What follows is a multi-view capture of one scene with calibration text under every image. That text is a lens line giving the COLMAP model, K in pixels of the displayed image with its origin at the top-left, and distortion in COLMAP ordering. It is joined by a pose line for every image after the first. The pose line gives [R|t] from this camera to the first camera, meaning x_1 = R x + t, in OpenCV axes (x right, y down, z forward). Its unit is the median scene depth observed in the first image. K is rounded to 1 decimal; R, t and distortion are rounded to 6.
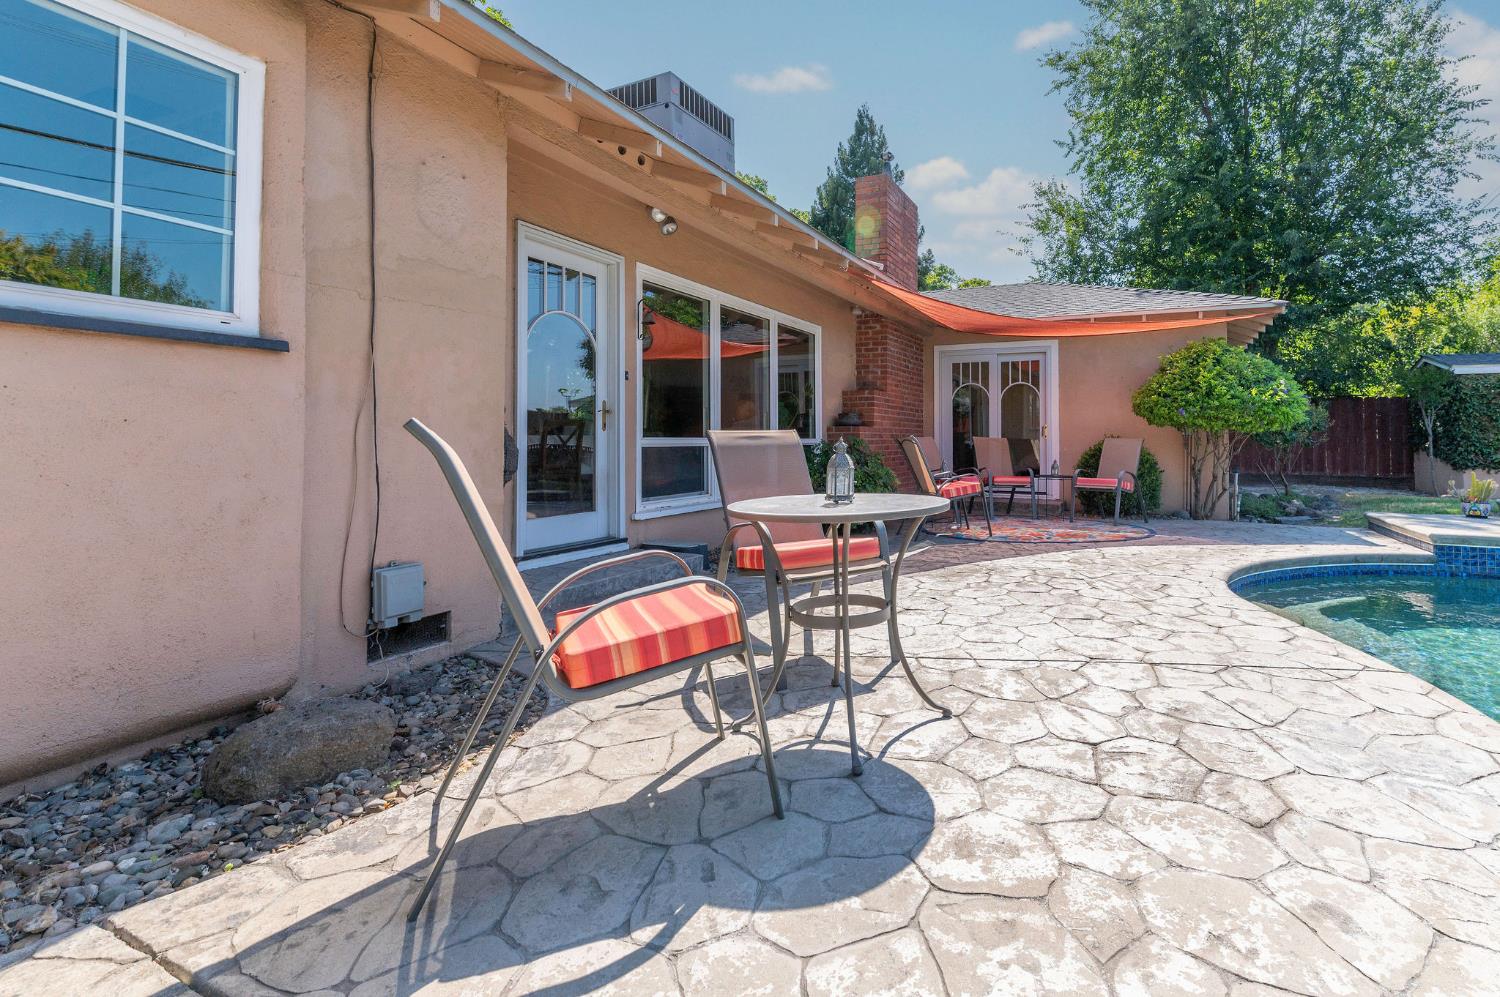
lens RADIAL K [[685.2, 0, 861.0], [0, 685.2, 420.6], [0, 0, 1]] dist [0.001811, 0.000110]
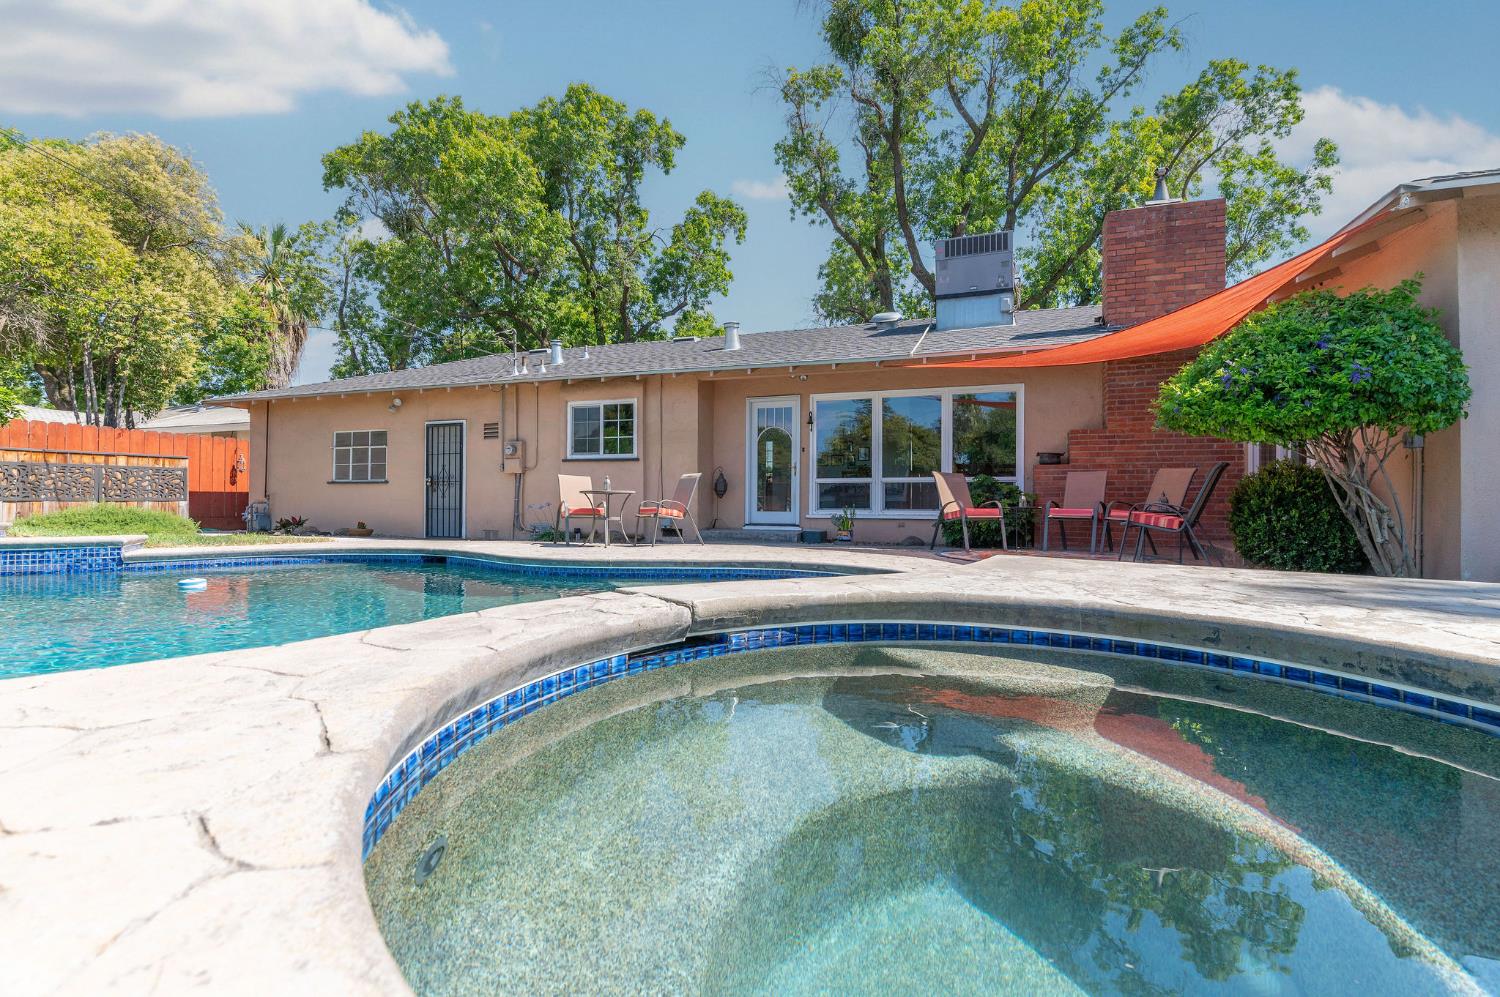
lens RADIAL K [[656.5, 0, 759.7], [0, 656.5, 501.5], [0, 0, 1]] dist [0.000052, -0.000080]
pose [[0.068738, 0.004755, -0.997623, 0.877014], [0.028243, 0.999579, 0.006711, 0.039708], [0.997235, -0.028637, 0.068575, 0.367142]]
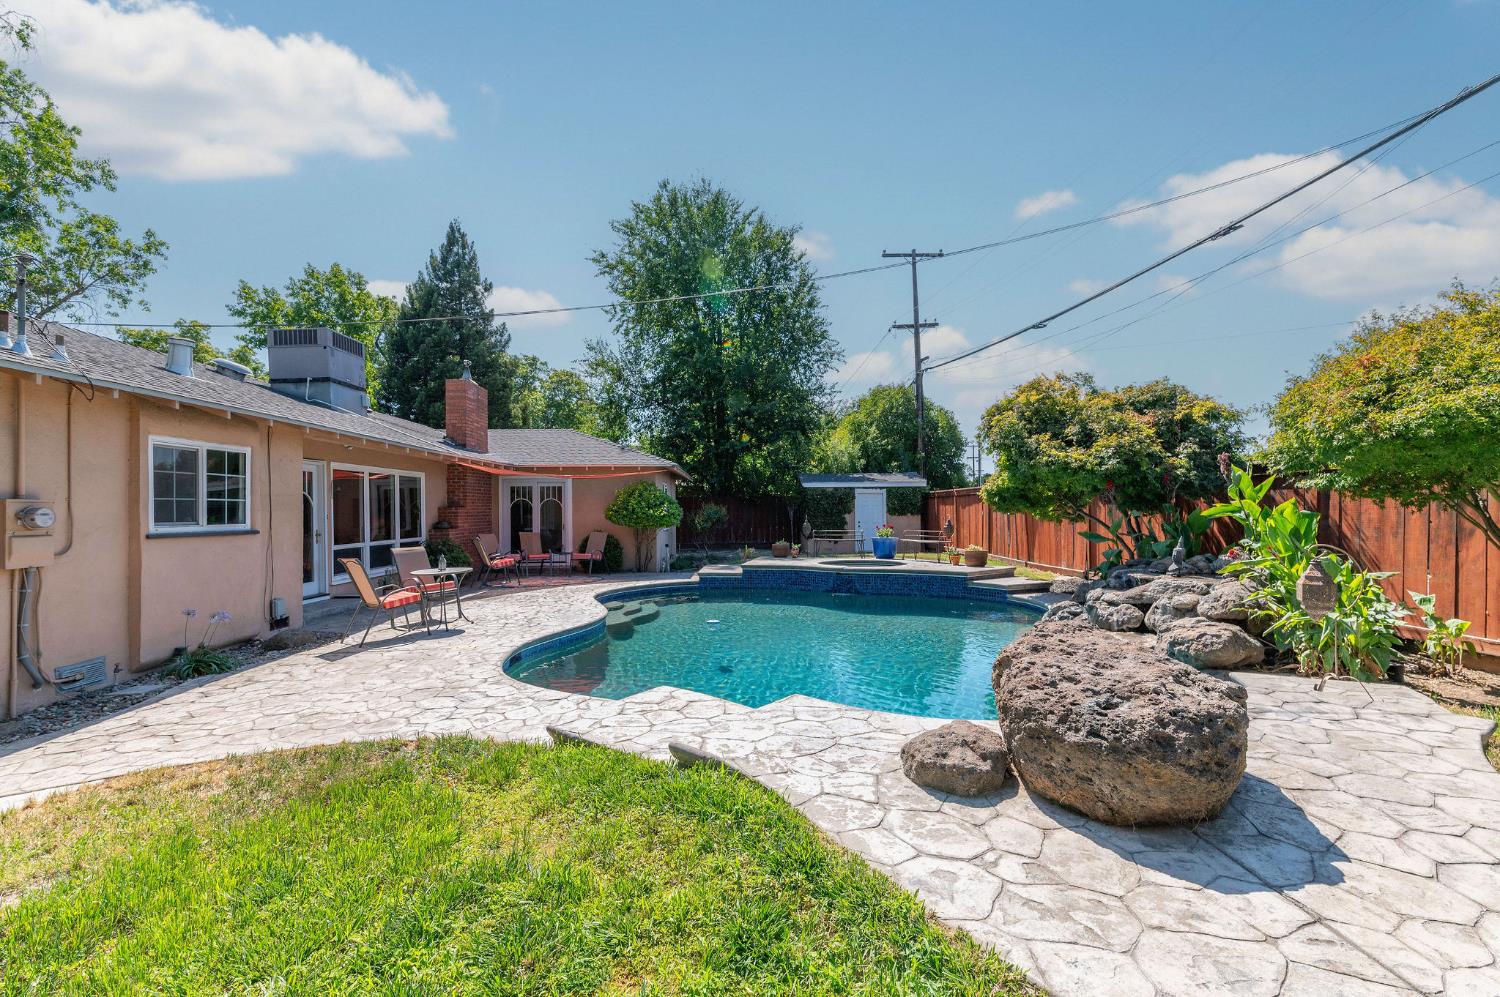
lens RADIAL K [[661.8, 0, 748.1], [0, 661.8, 500.2], [0, 0, 1]] dist [-0.000481, -0.000121]
pose [[0.913945, -0.005128, 0.405807, 0.008765], [-0.001864, 0.999857, 0.016832, -0.079887], [-0.405835, -0.016140, 0.913804, -0.719691]]
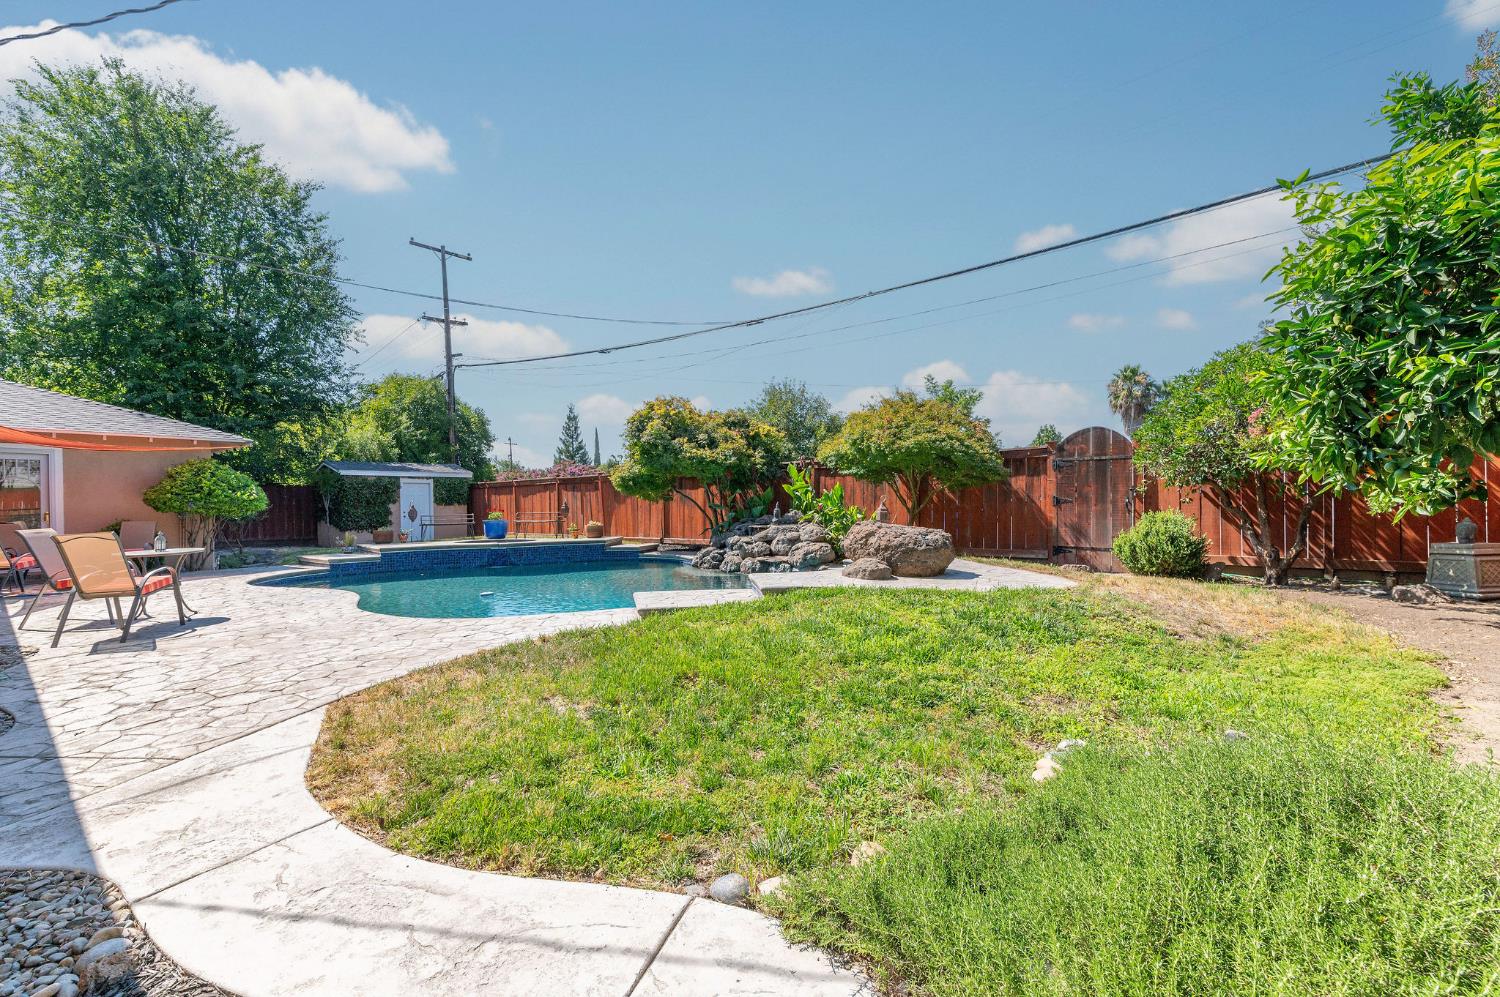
lens RADIAL K [[656.5, 0, 759.7], [0, 656.5, 501.5], [0, 0, 1]] dist [0.000052, -0.000080]
pose [[0.289521, -0.005542, 0.957156, -0.490673], [-0.014011, 0.999852, 0.010027, -0.042122], [-0.957069, -0.016314, 0.289400, -0.583345]]
